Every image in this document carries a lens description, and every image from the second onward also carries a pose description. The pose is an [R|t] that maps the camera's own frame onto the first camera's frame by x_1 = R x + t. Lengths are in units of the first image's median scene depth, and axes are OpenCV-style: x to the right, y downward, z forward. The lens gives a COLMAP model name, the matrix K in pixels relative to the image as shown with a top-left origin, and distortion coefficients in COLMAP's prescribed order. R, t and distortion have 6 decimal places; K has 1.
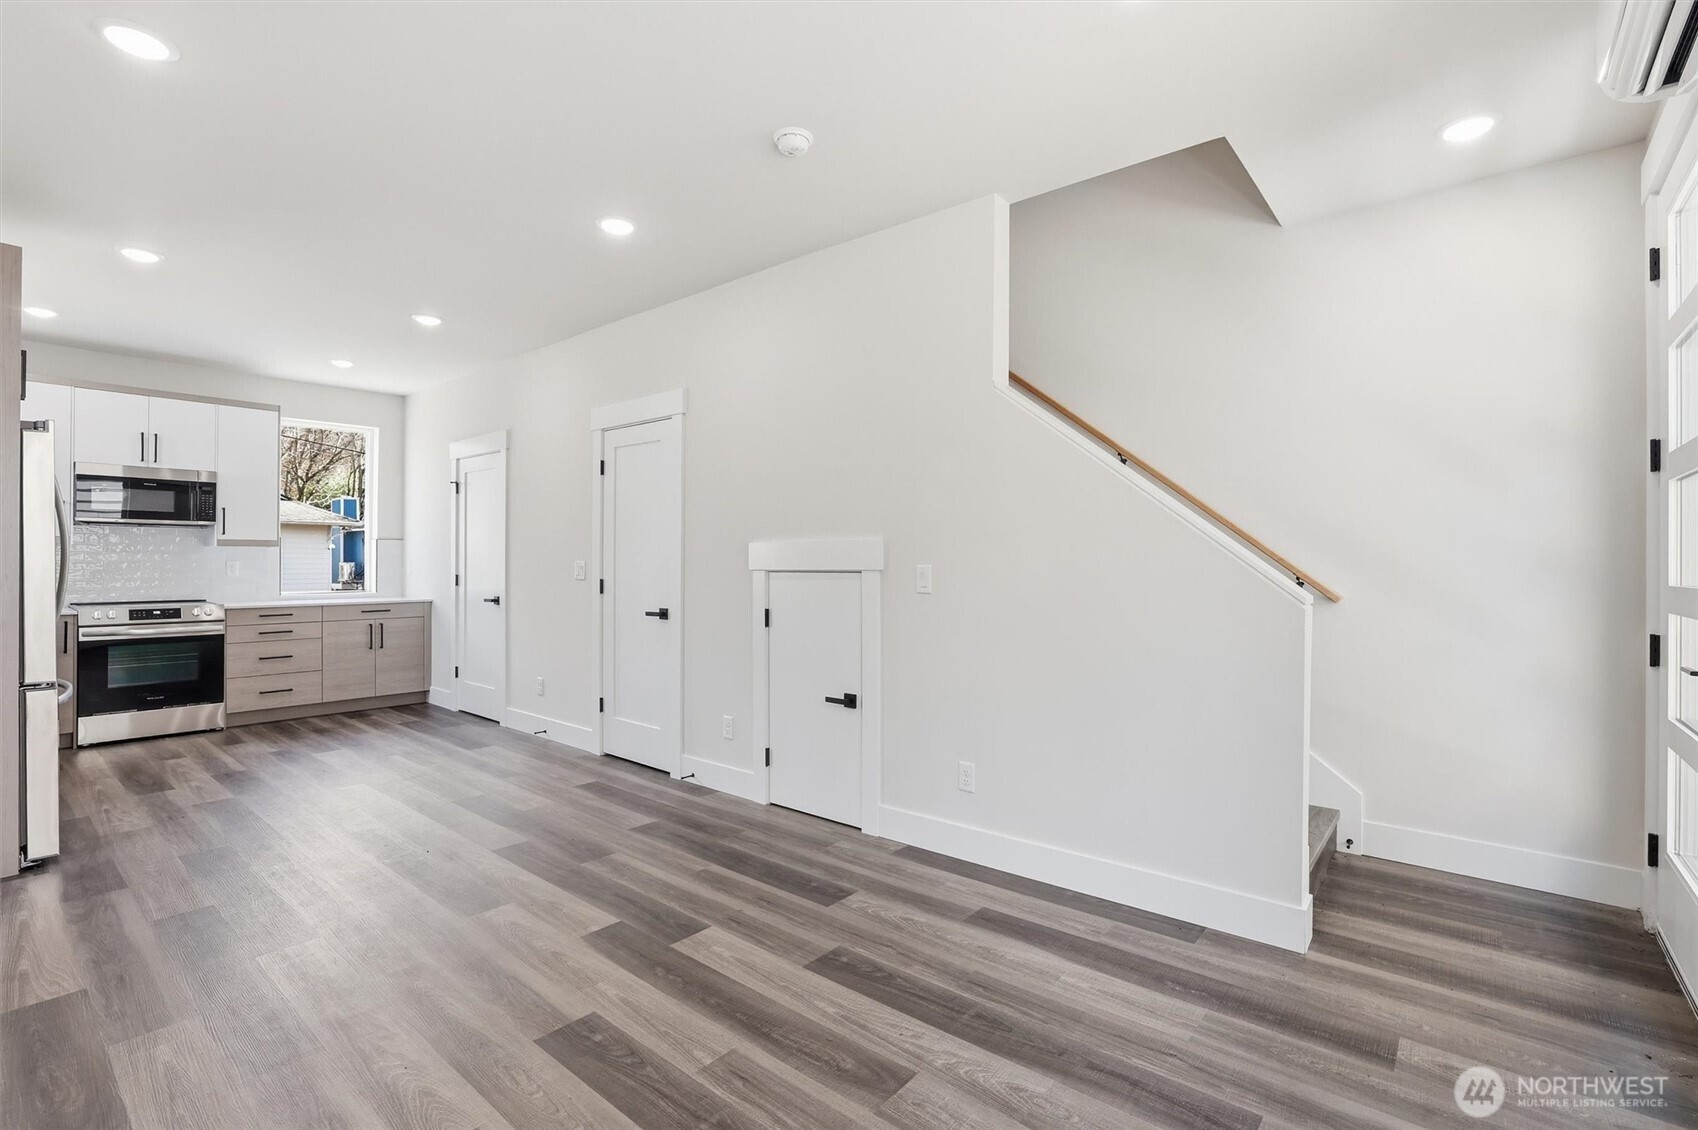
lens RADIAL K [[786.1, 0, 854.8], [0, 786.1, 556.9], [0, 0, 1]] dist [-0.023446, 0.004237]
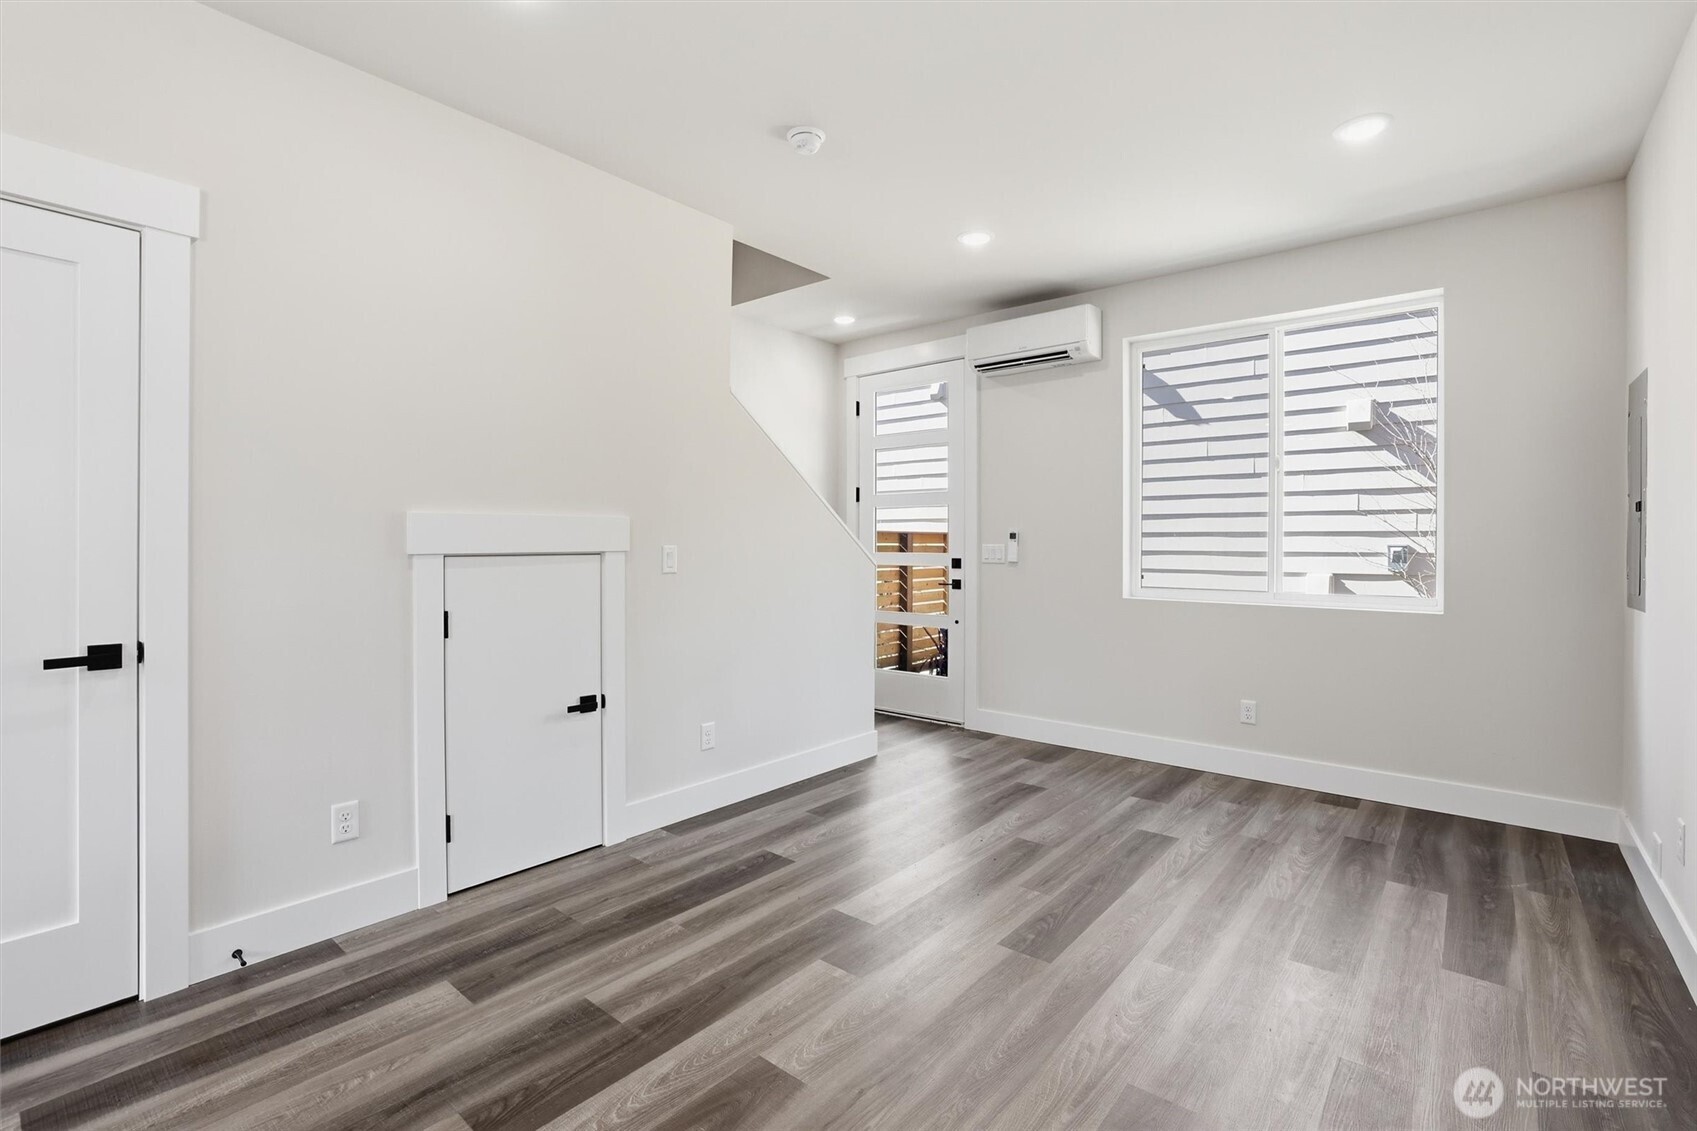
lens RADIAL K [[785.6, 0, 834.1], [0, 785.6, 529.1], [0, 0, 1]] dist [-0.023446, 0.004237]
pose [[-0.002364, 0.020623, 0.999785, -0.872579], [-0.005385, 0.999773, -0.020635, 0.008265], [-0.999983, -0.005433, -0.002252, 0.738538]]
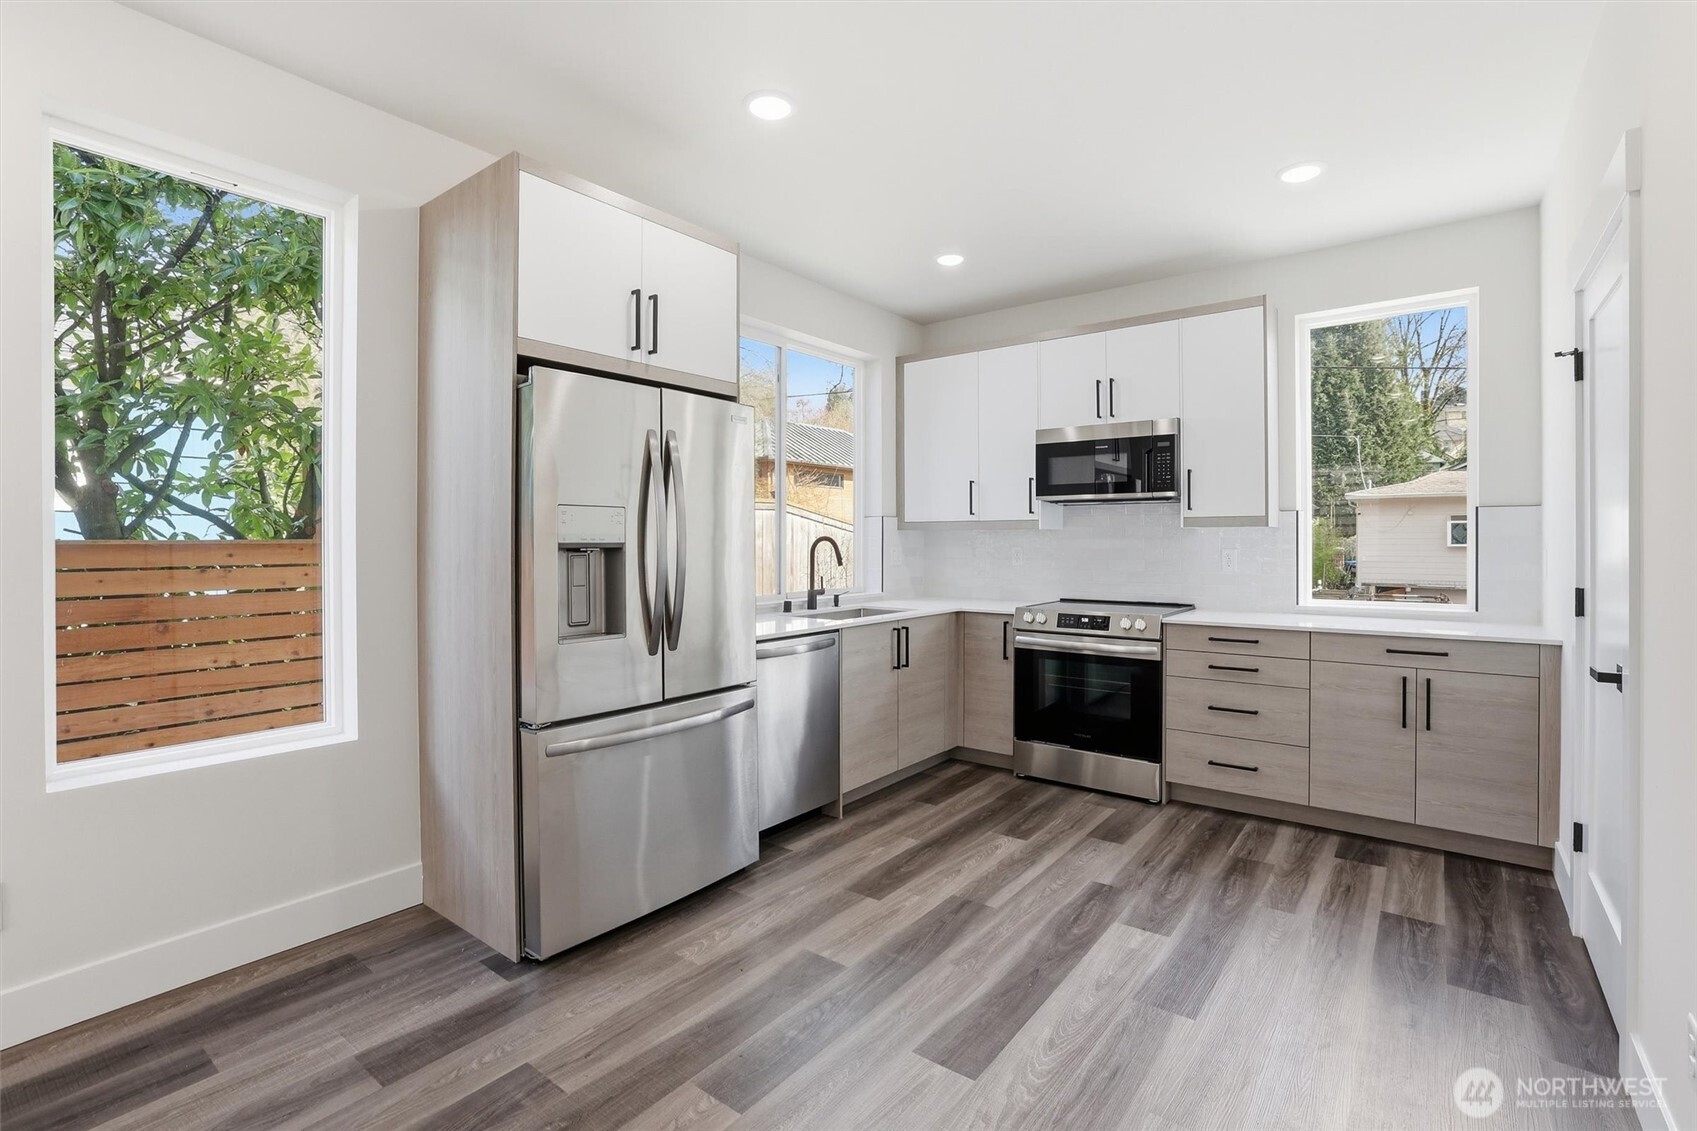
lens RADIAL K [[785.6, 0, 845.7], [0, 785.6, 542.9], [0, 0, 1]] dist [-0.023446, 0.004237]
pose [[0.040590, 0.003464, -0.999170, -0.156812], [0.008525, 0.999956, 0.003813, -0.005800], [0.999140, -0.008673, 0.040558, 0.697899]]
